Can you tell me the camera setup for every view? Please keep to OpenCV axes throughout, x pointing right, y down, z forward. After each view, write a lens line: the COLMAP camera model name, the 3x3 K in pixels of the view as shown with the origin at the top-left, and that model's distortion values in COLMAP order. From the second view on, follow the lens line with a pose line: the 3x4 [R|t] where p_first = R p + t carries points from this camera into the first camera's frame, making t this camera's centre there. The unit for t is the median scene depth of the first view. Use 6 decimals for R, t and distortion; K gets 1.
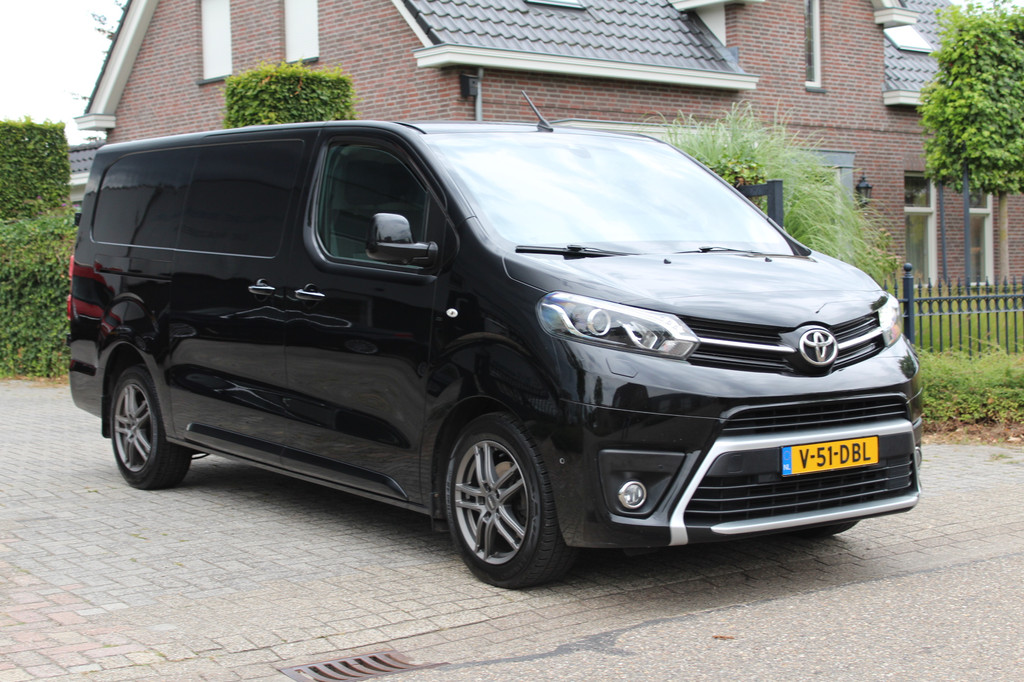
lens RADIAL K [[1611.1, 0, 512.0], [0, 1611.1, 341.0], [0, 0, 1]] dist [0.001909, 0.036801]
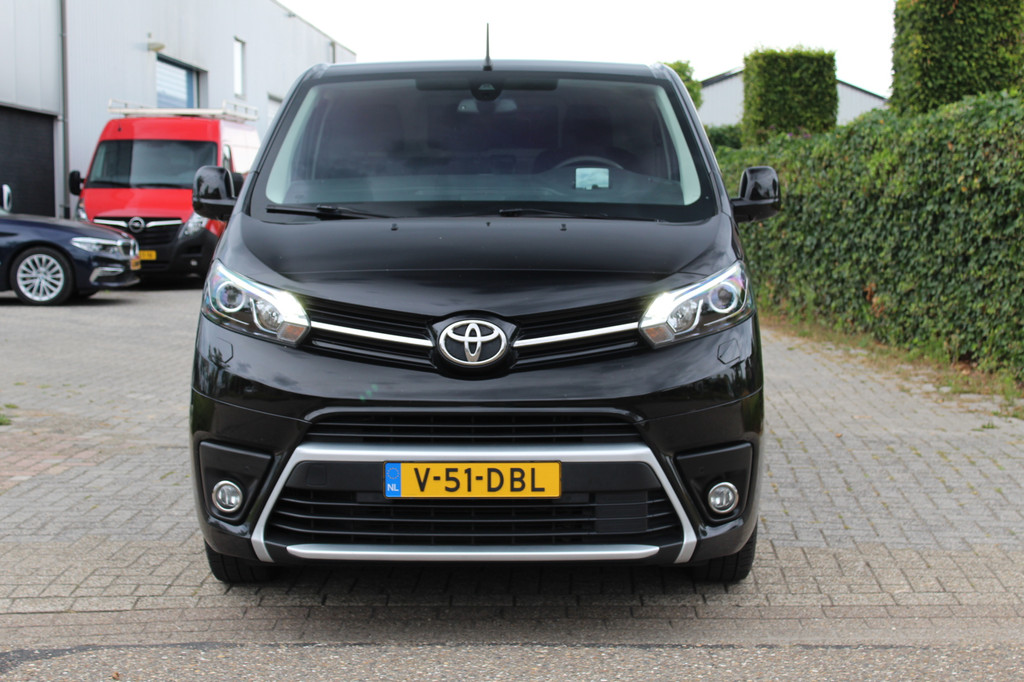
lens RADIAL K [[1611.1, 0, 512.0], [0, 1611.1, 341.0], [0, 0, 1]] dist [0.001909, 0.036801]
pose [[0.812116, 0.072133, -0.579020, 0.664505], [-0.044234, 0.997085, 0.062173, -0.047369], [0.581816, -0.024879, 0.812940, 0.361881]]
